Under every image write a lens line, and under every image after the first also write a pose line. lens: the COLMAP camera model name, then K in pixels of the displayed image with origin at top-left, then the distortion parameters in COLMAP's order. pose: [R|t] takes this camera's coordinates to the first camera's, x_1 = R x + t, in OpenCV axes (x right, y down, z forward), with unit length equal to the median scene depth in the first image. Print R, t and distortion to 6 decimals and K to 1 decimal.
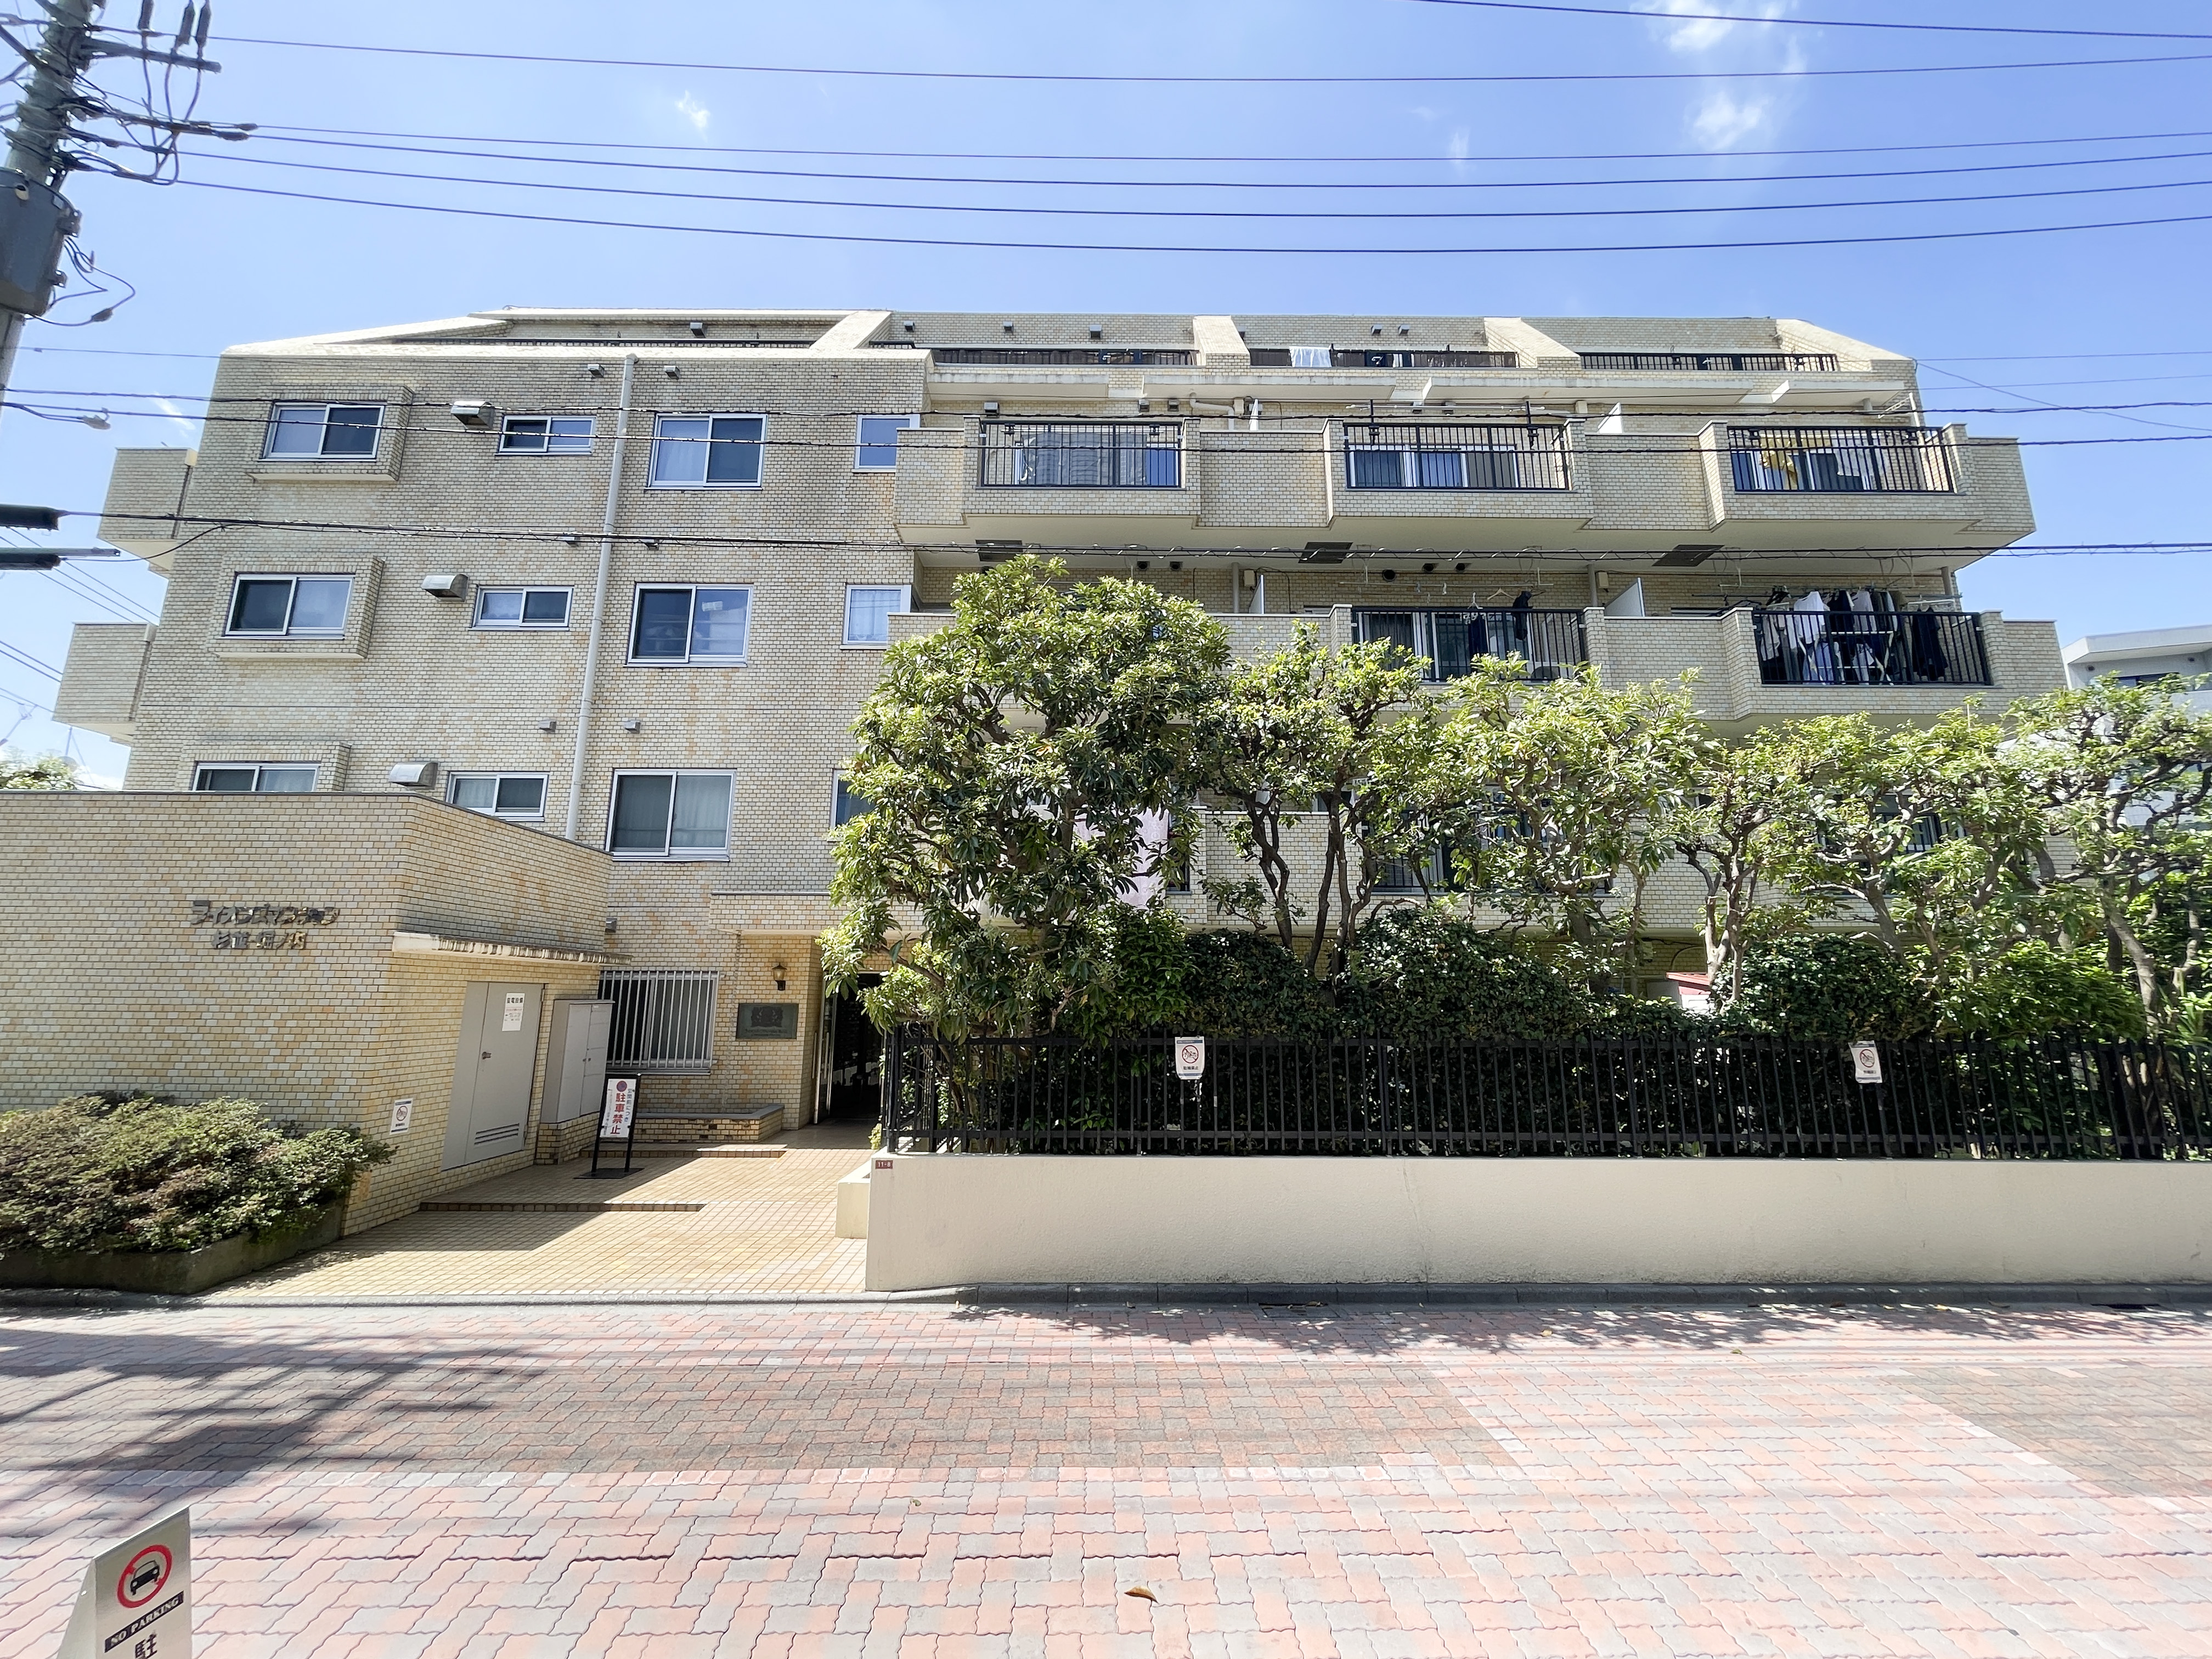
lens RADIAL K [[905.1, 0, 1097.9], [0, 905.1, 823.6], [0, 0, 1]] dist [-0.002538, 0.000351]
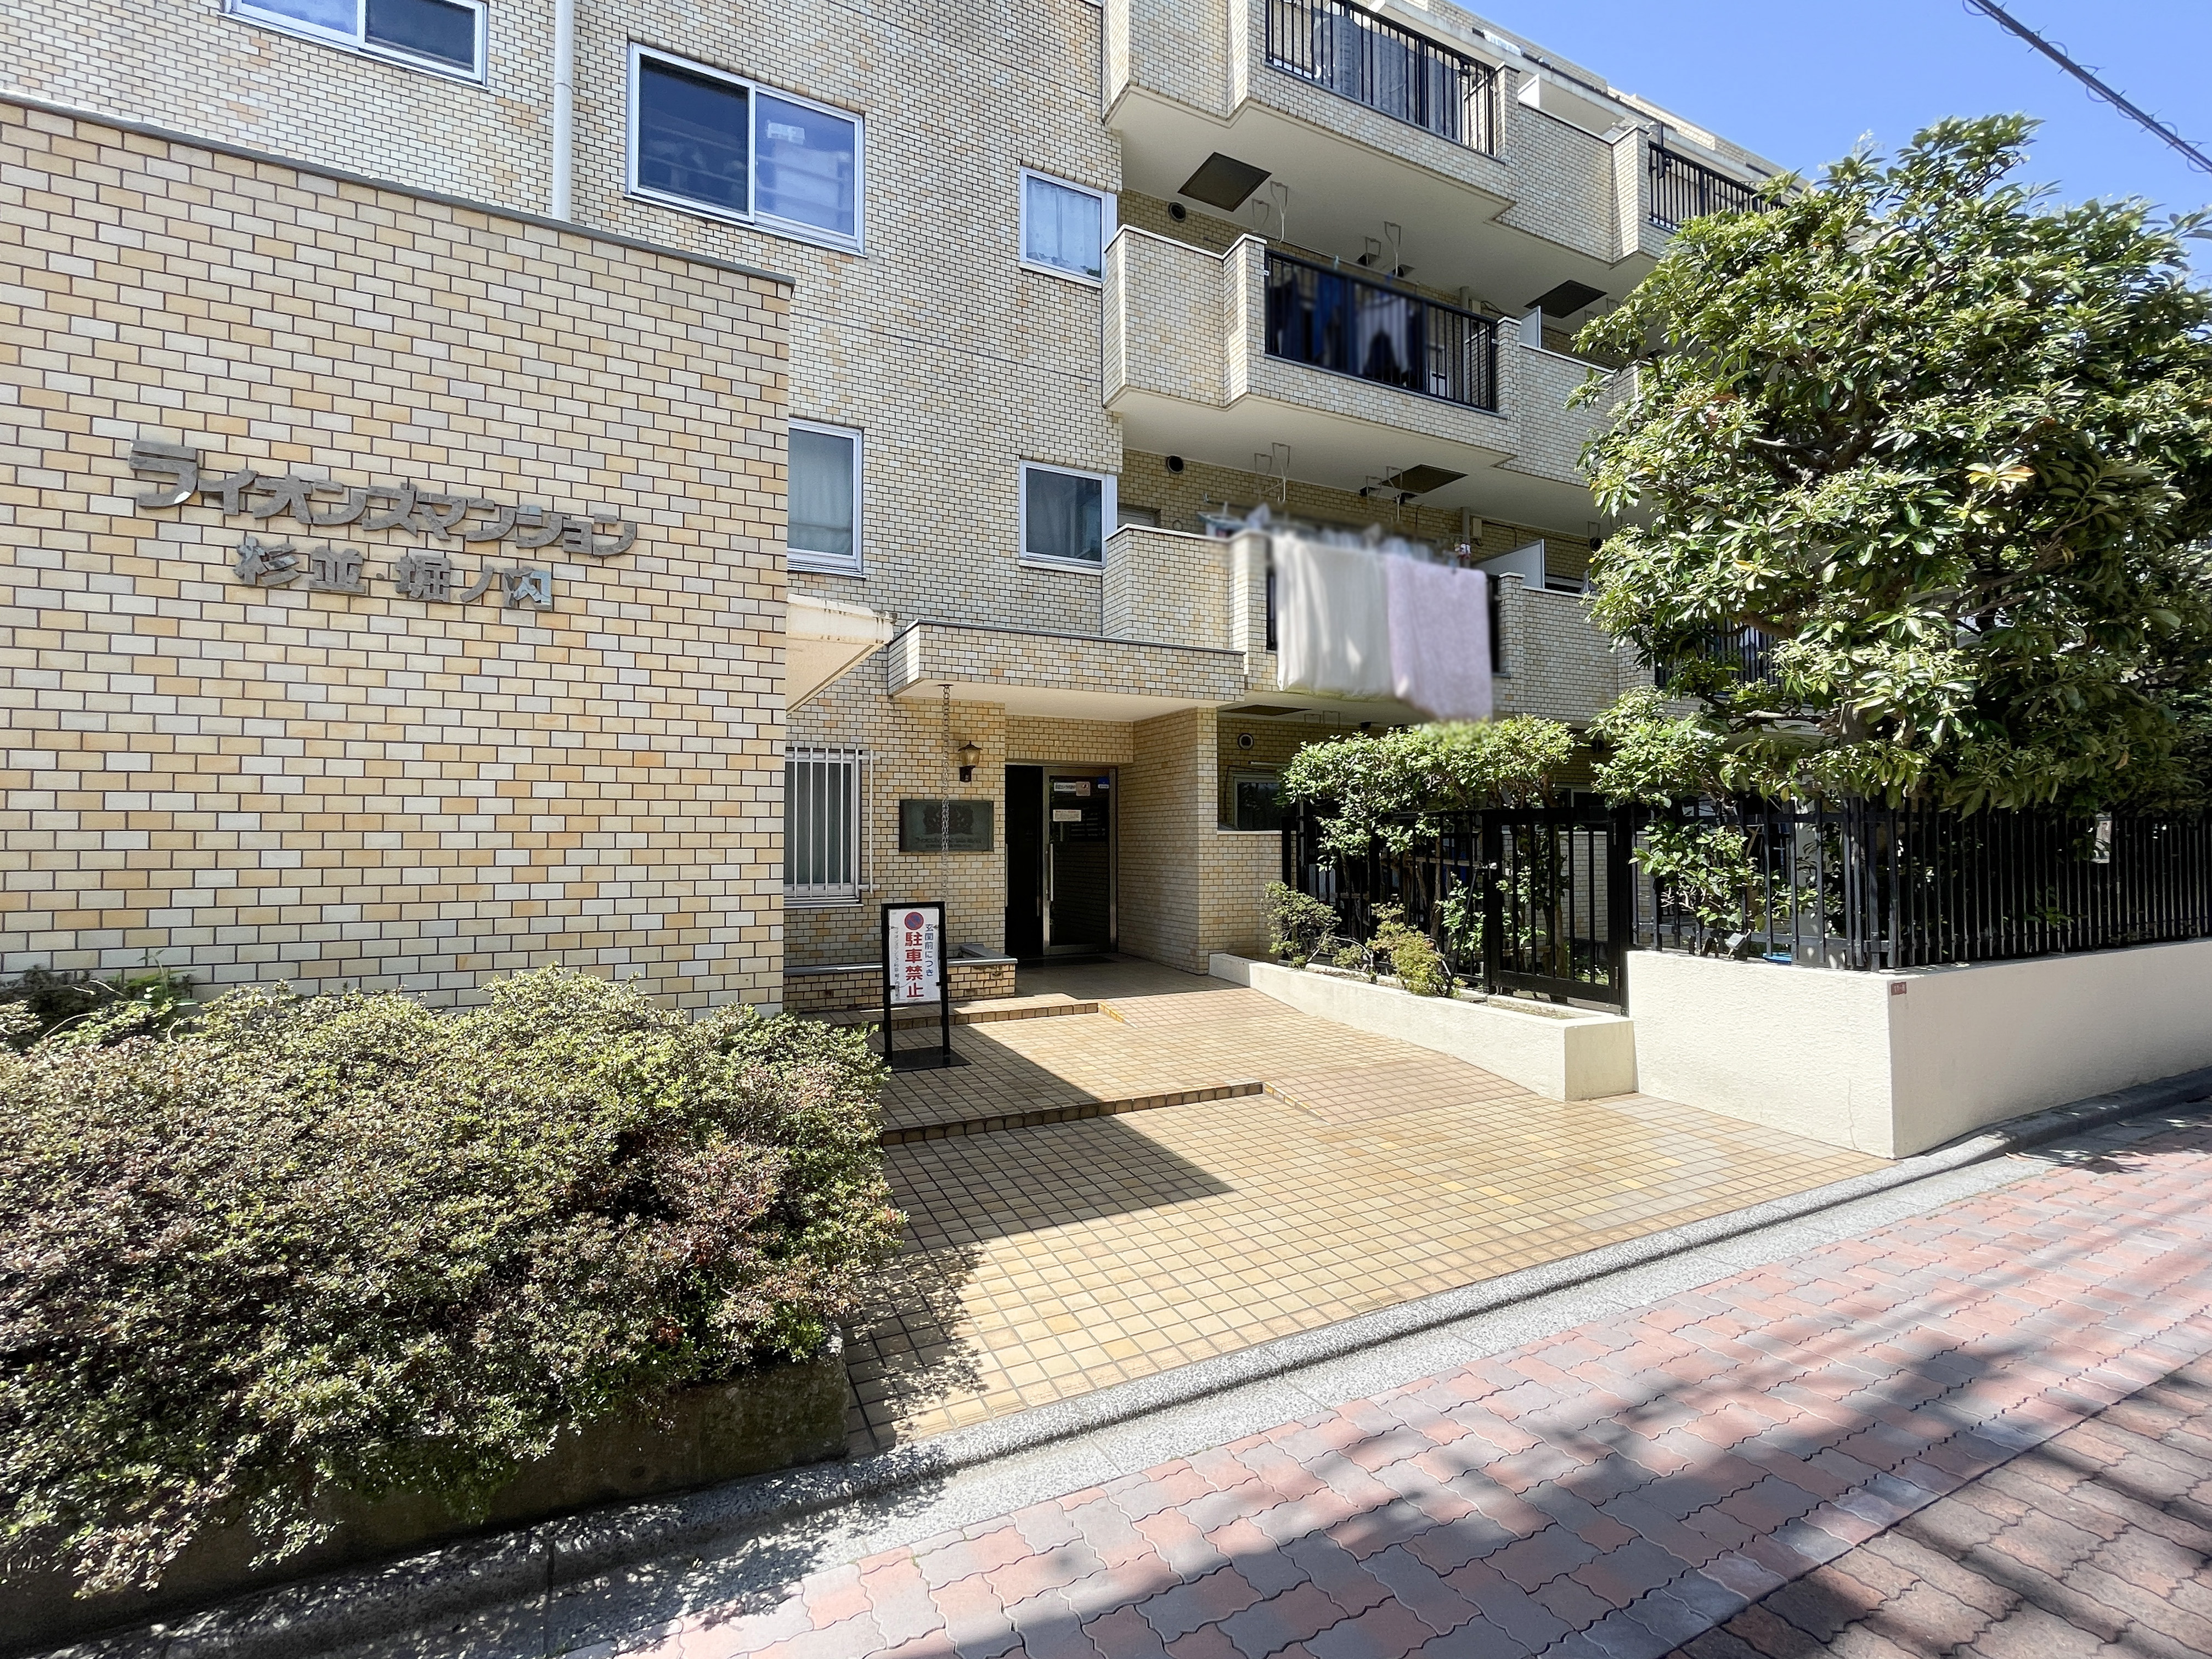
lens RADIAL K [[929.9, 0, 1110.8], [0, 929.9, 823.1], [0, 0, 1]] dist [-0.008294, -0.000004]
pose [[0.890556, 0.006992, 0.454819, -0.831430], [-0.086757, 0.984138, 0.154746, 0.144127], [-0.446523, -0.177269, 0.877037, 0.495774]]
